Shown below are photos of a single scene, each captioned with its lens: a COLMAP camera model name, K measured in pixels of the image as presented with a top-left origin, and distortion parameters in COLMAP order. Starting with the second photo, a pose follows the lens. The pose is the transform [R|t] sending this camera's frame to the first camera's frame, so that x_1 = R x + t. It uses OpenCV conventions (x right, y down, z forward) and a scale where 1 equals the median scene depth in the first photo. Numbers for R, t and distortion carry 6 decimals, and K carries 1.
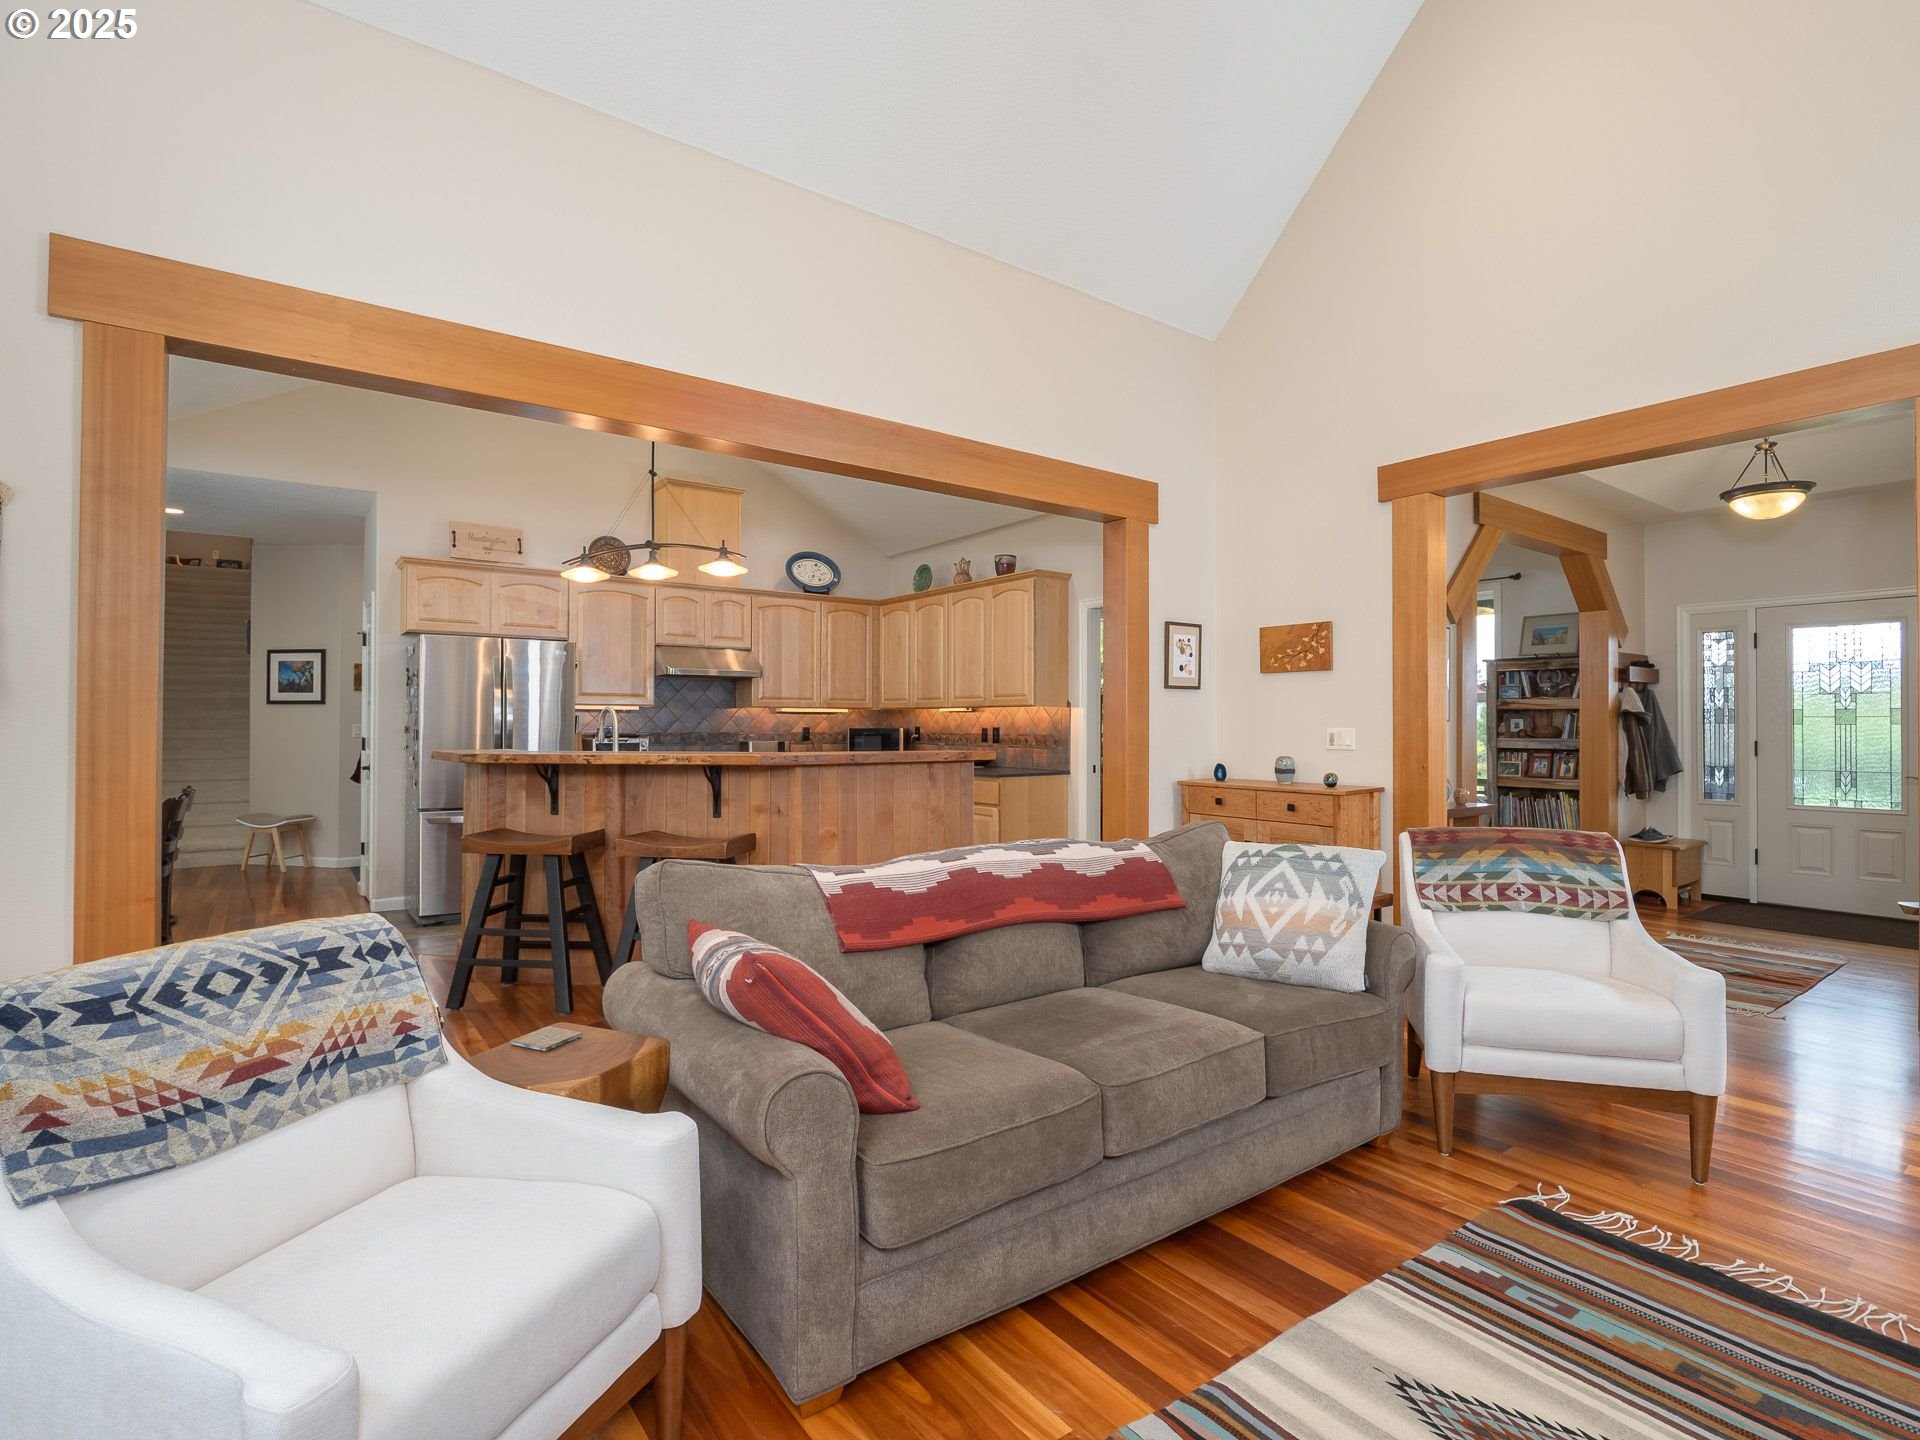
lens RADIAL K [[942.4, 0, 937.6], [0, 942.4, 717.3], [0, 0, 1]] dist [-0.009791, 0.000478]
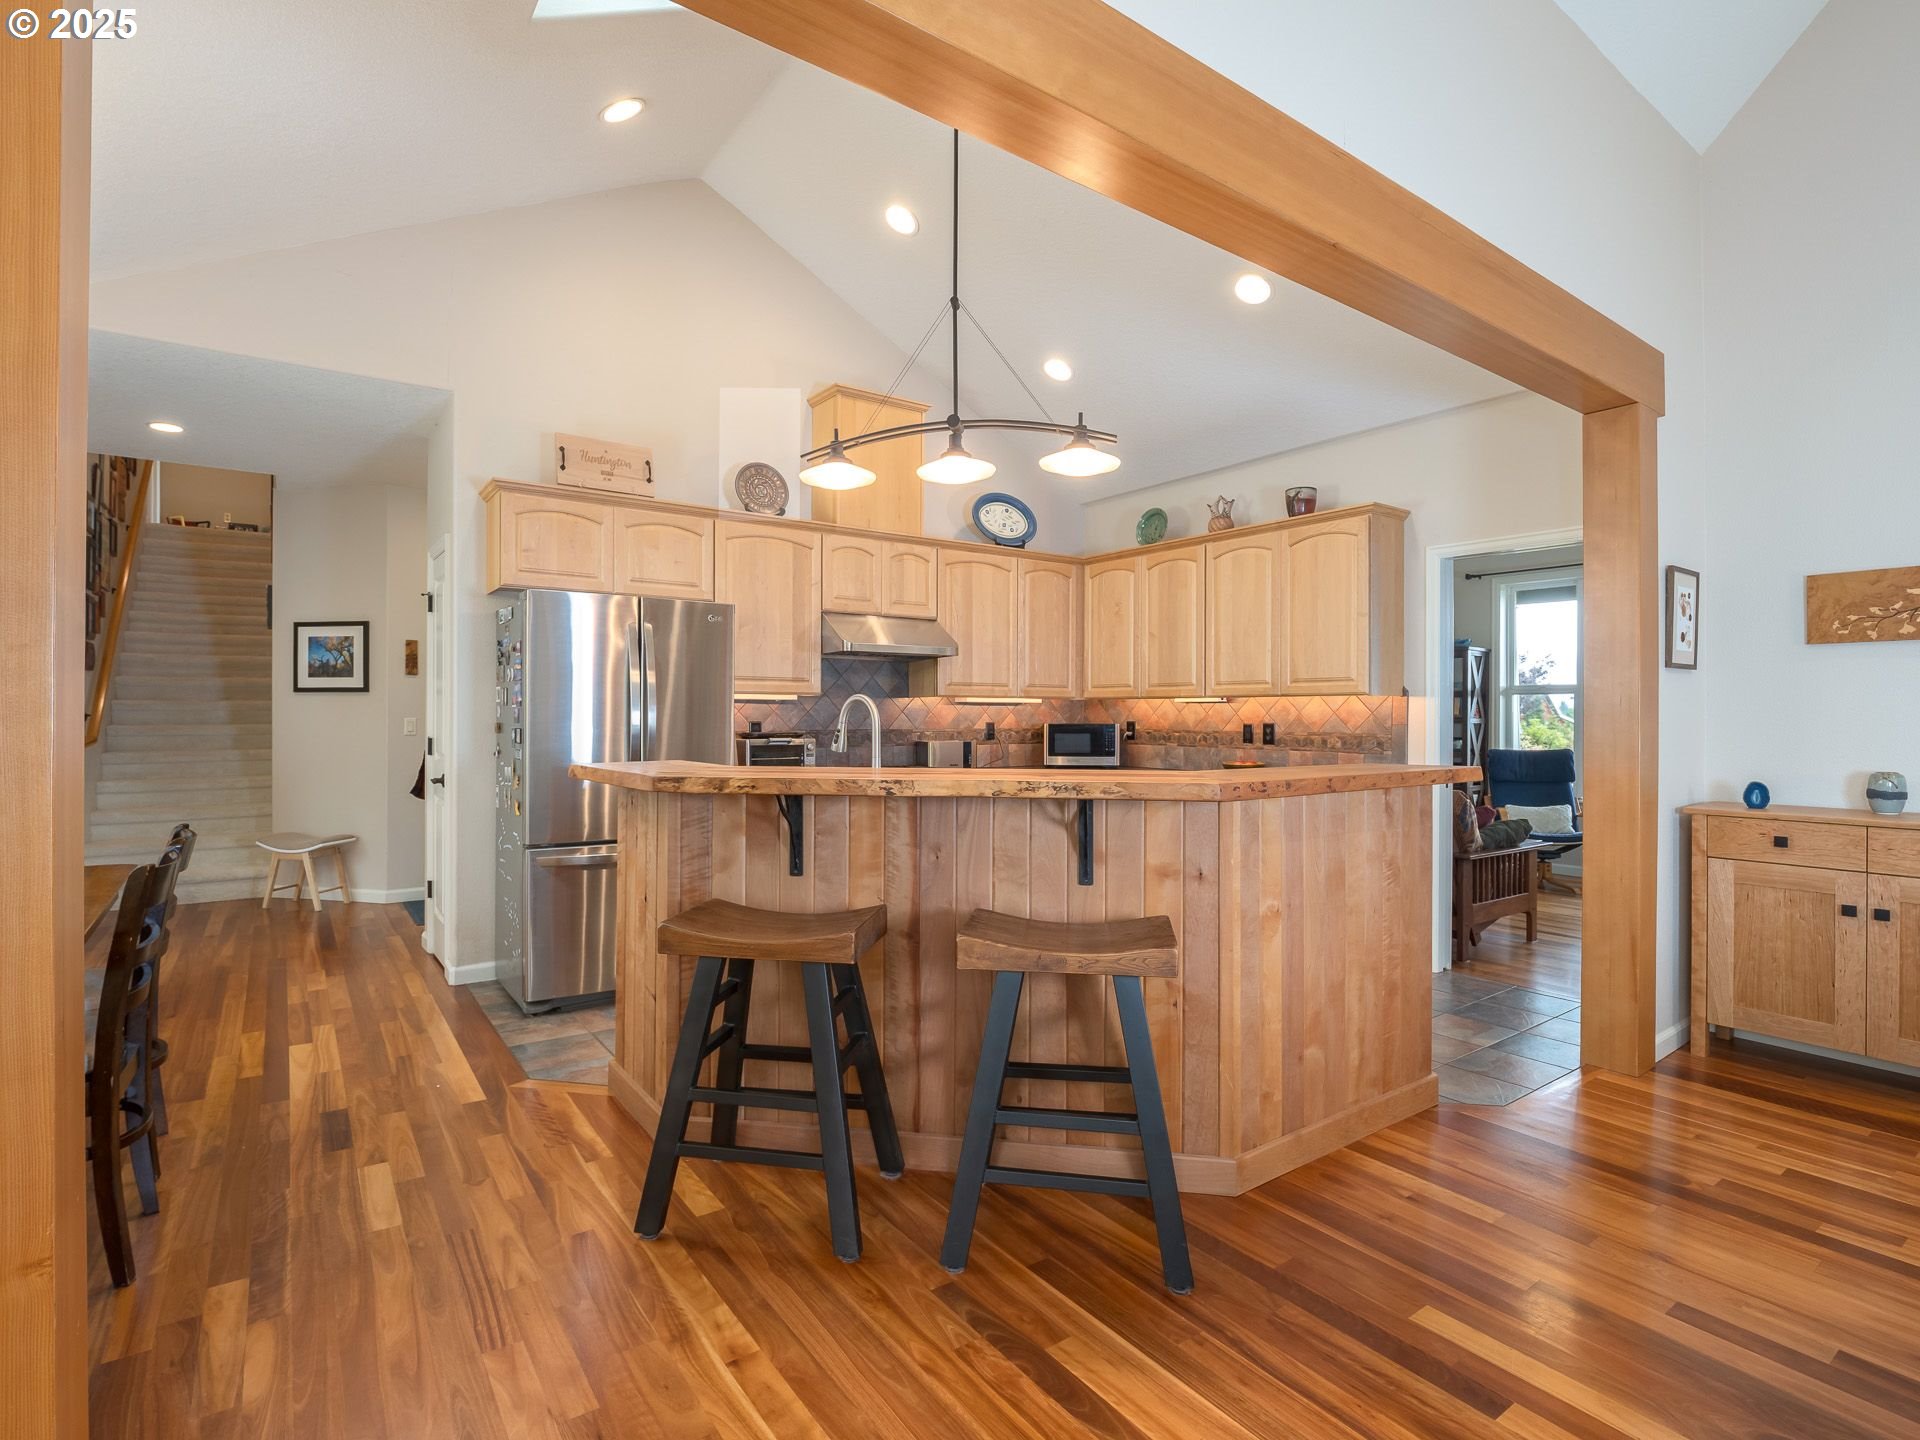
lens RADIAL K [[942.4, 0, 937.6], [0, 942.4, 717.3], [0, 0, 1]] dist [-0.009791, 0.000478]
pose [[0.999959, 0.000407, -0.008996, -0.206467], [-0.000310, 0.999941, 0.010813, -0.002119], [0.009000, -0.010810, 0.999901, 0.268064]]
